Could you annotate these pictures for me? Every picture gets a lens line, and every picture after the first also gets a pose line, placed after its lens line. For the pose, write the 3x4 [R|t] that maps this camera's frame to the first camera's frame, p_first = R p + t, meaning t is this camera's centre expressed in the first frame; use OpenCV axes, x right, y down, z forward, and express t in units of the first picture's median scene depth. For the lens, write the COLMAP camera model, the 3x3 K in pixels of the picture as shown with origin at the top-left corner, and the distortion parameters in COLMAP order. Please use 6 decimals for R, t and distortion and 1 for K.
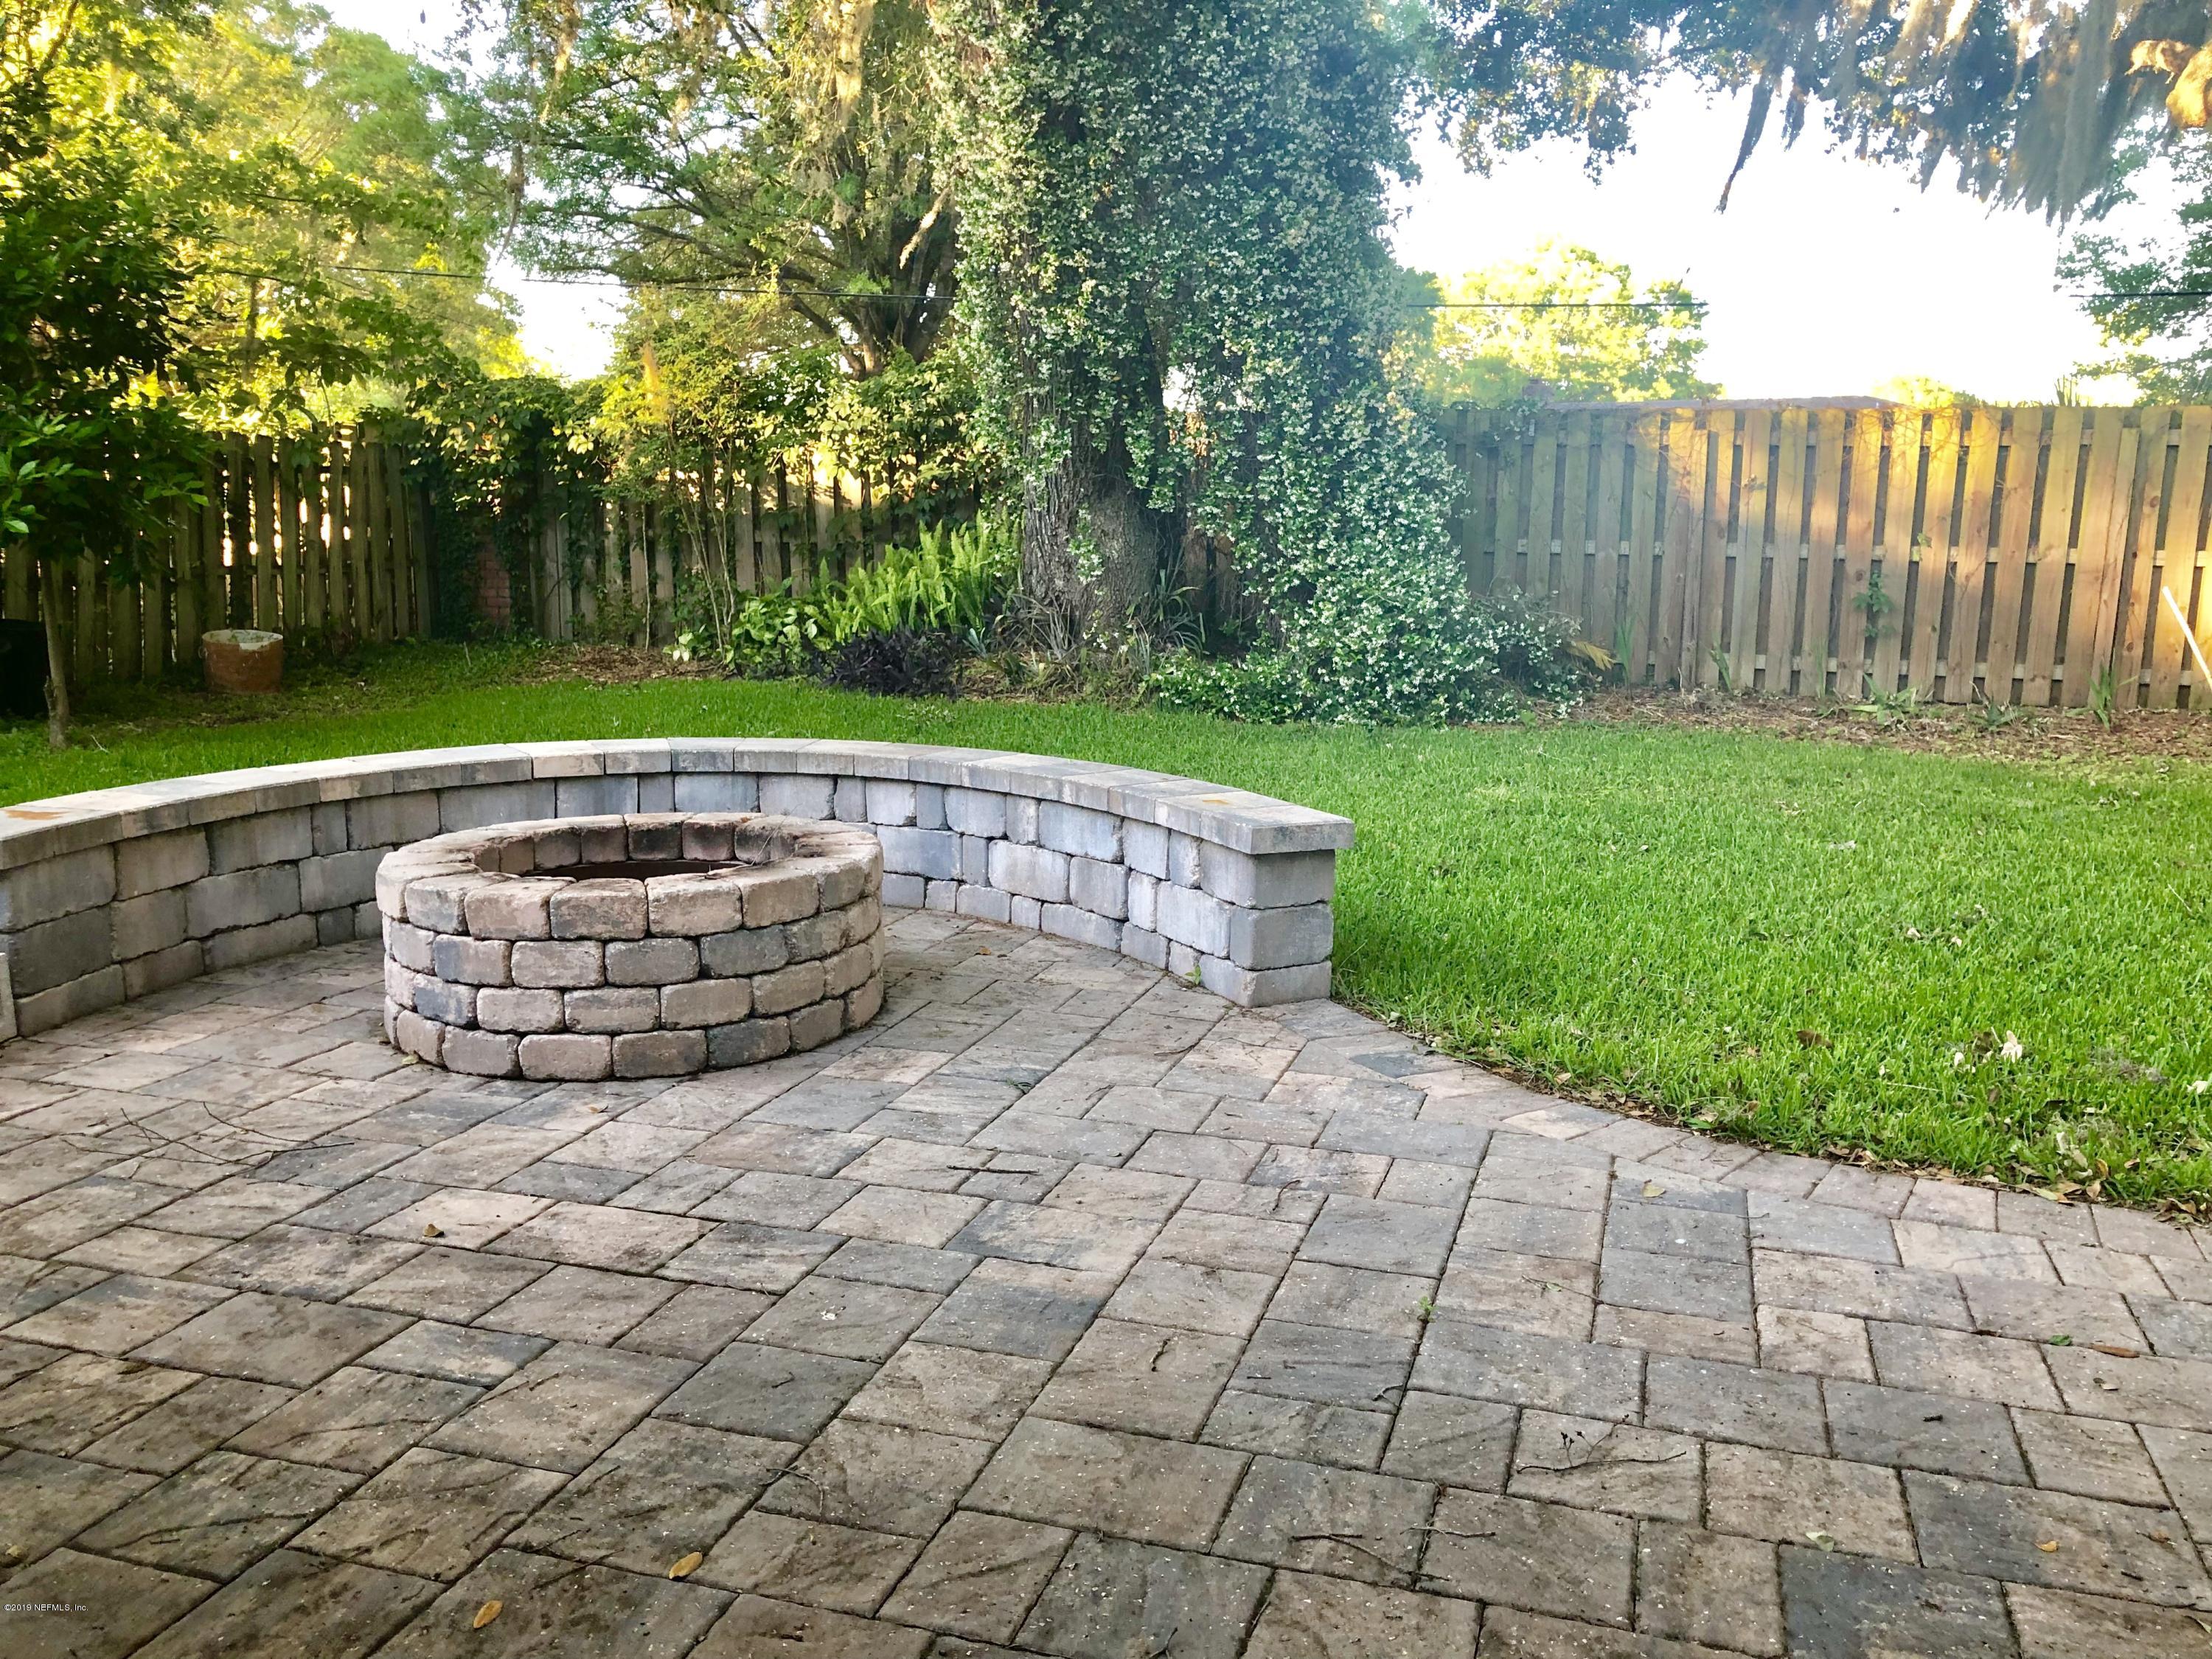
lens RADIAL K [[1810.6, 0, 1106.0], [0, 1810.6, 829.5], [0, 0, 1]] dist [0.027318, -0.009866]
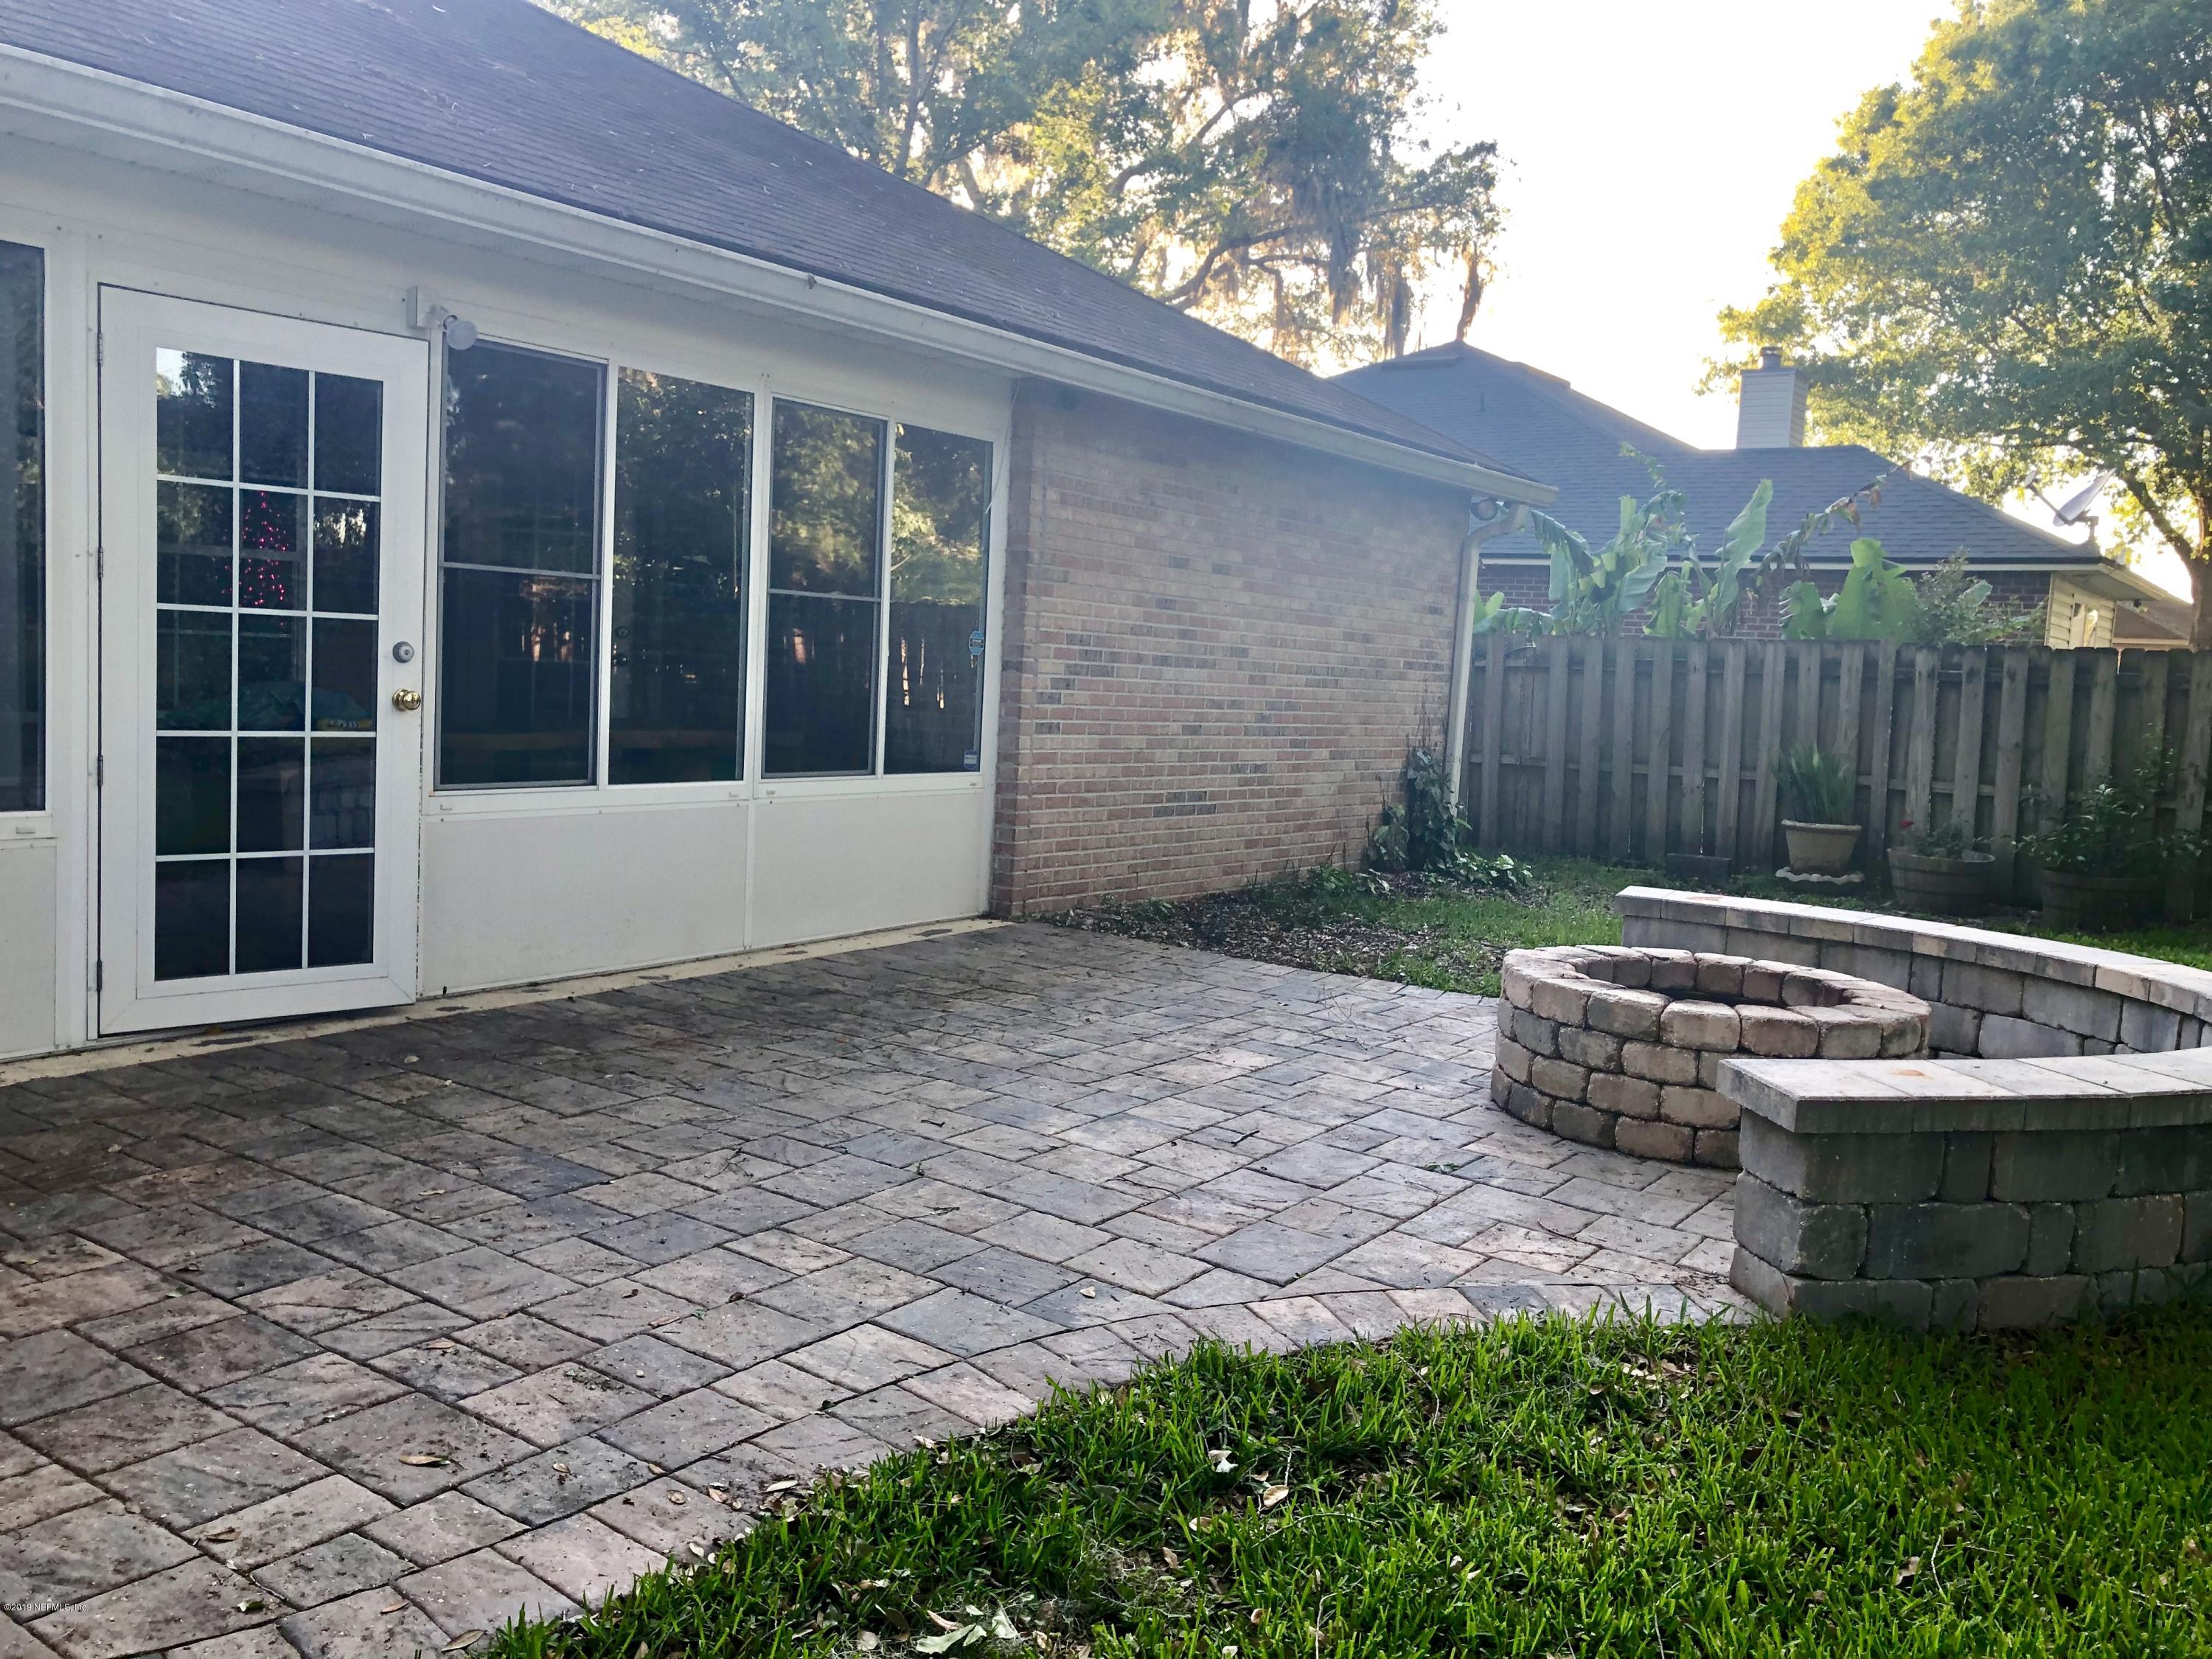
lens RADIAL K [[1810.6, 0, 1106.0], [0, 1810.6, 829.5], [0, 0, 1]] dist [0.027318, -0.009866]
pose [[-0.286875, 0.075500, -0.954988, 1.280793], [-0.229628, 0.962407, 0.145066, -0.215645], [0.930040, 0.260908, -0.258753, 1.205188]]
